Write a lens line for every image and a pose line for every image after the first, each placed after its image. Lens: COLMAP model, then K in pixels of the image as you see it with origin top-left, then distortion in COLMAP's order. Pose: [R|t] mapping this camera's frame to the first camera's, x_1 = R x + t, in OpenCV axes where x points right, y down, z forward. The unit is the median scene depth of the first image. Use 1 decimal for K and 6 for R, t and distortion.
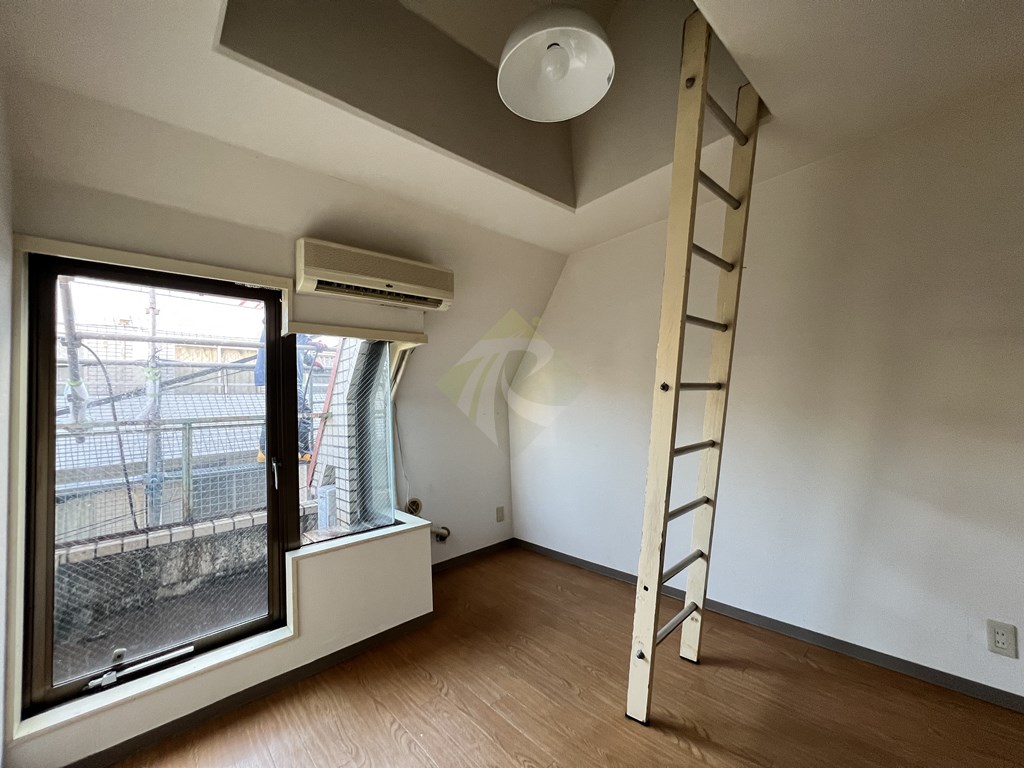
lens RADIAL K [[407.6, 0, 512.0], [0, 407.6, 384.0], [0, 0, 1]] dist [0.001936, 0.000566]
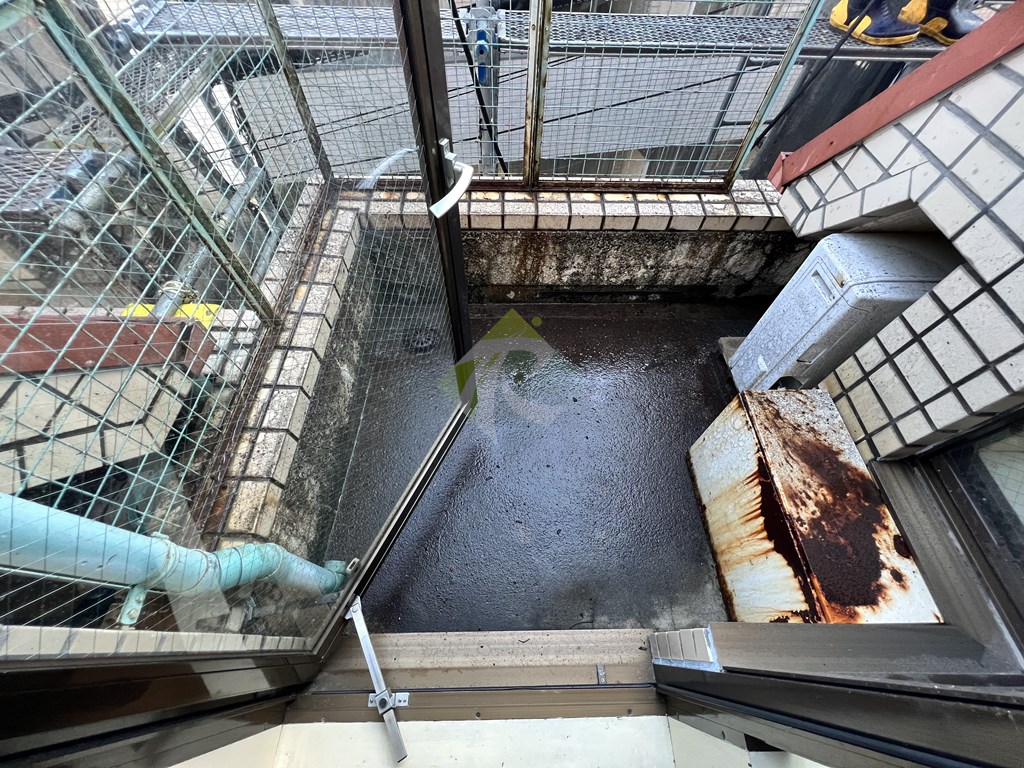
lens RADIAL K [[407.6, 0, 512.0], [0, 407.6, 384.0], [0, 0, 1]] dist [0.001936, 0.000566]
pose [[0.742570, 0.593269, -0.310840, -0.527818], [-0.020071, 0.483603, 0.875057, 0.017879], [0.669468, -0.643552, 0.371017, 0.664229]]
